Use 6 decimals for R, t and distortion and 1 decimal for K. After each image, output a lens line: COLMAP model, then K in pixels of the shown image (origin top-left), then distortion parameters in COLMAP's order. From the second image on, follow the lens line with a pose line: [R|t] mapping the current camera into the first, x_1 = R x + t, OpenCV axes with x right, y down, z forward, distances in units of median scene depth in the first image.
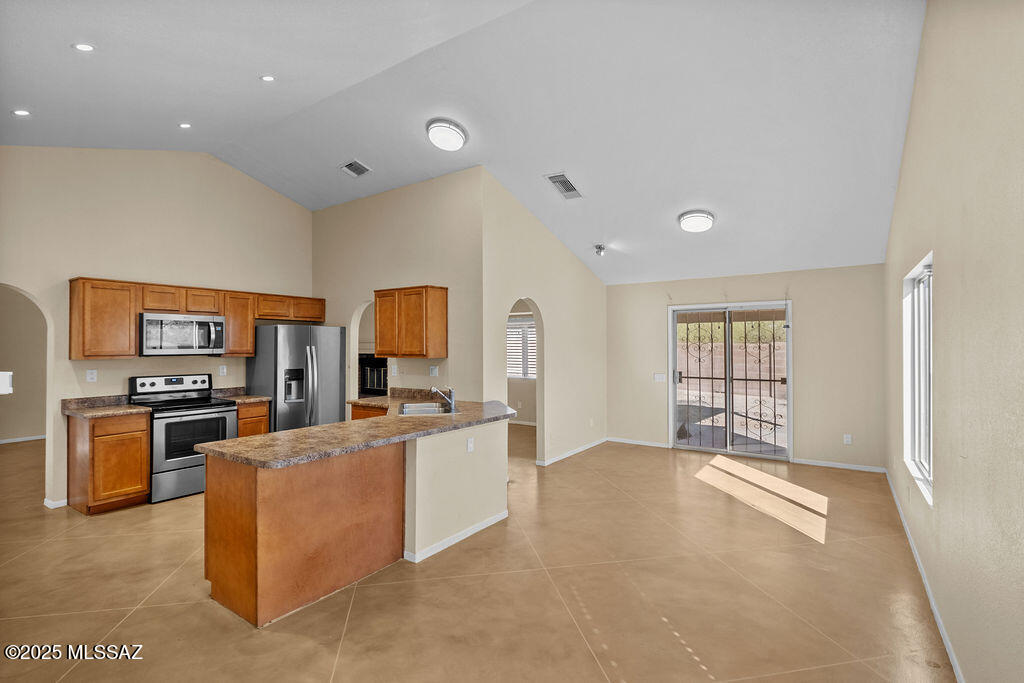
lens RADIAL K [[460.5, 0, 508.3], [0, 460.5, 338.5], [0, 0, 1]] dist [-0.004553, -0.002009]
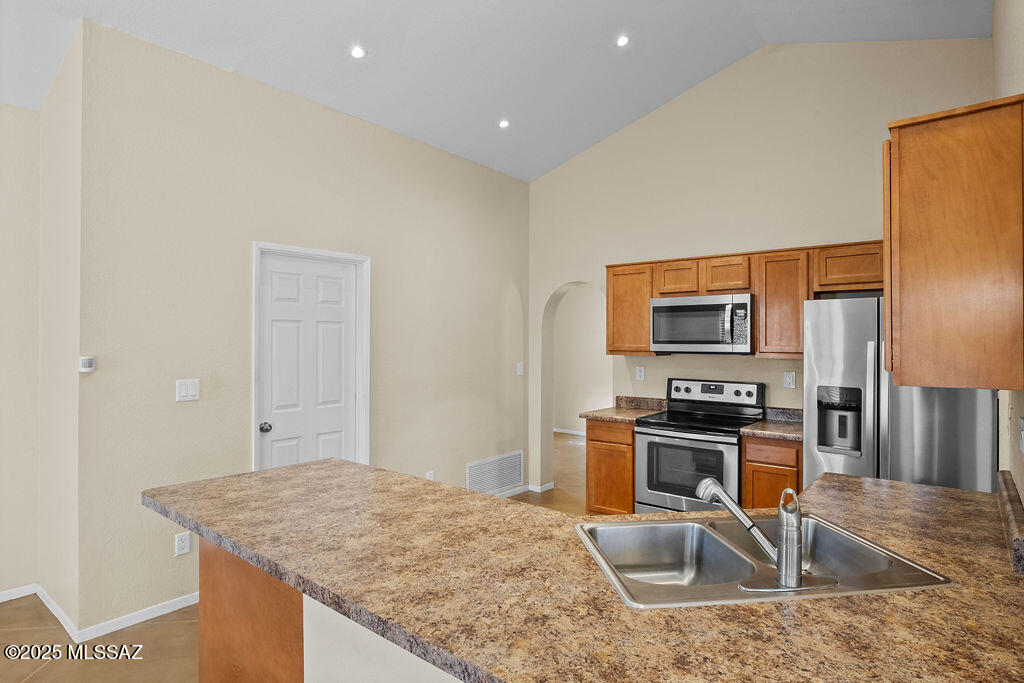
lens RADIAL K [[556.3, 0, 531.7], [0, 556.3, 339.6], [0, 0, 1]] dist [-0.002607, 0.000488]
pose [[-0.048812, 0.000838, -0.998808, 0.166291], [0.012514, 0.999922, 0.000228, 0.011754], [0.998730, -0.012488, -0.048819, 0.767100]]
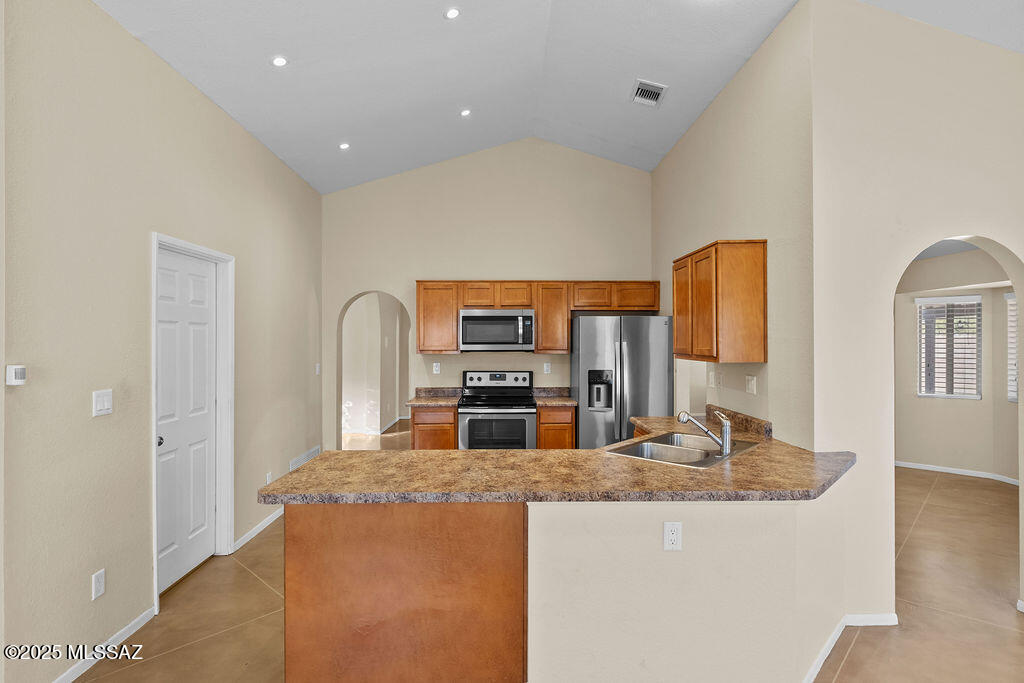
lens RADIAL K [[515.5, 0, 528.1], [0, 515.5, 340.1], [0, 0, 1]] dist [0.002585, -0.000164]
pose [[0.607030, -0.000494, -0.794679, 0.200236], [0.011380, 0.999903, 0.008071, 0.004796], [0.794598, -0.013943, 0.606976, 0.380599]]
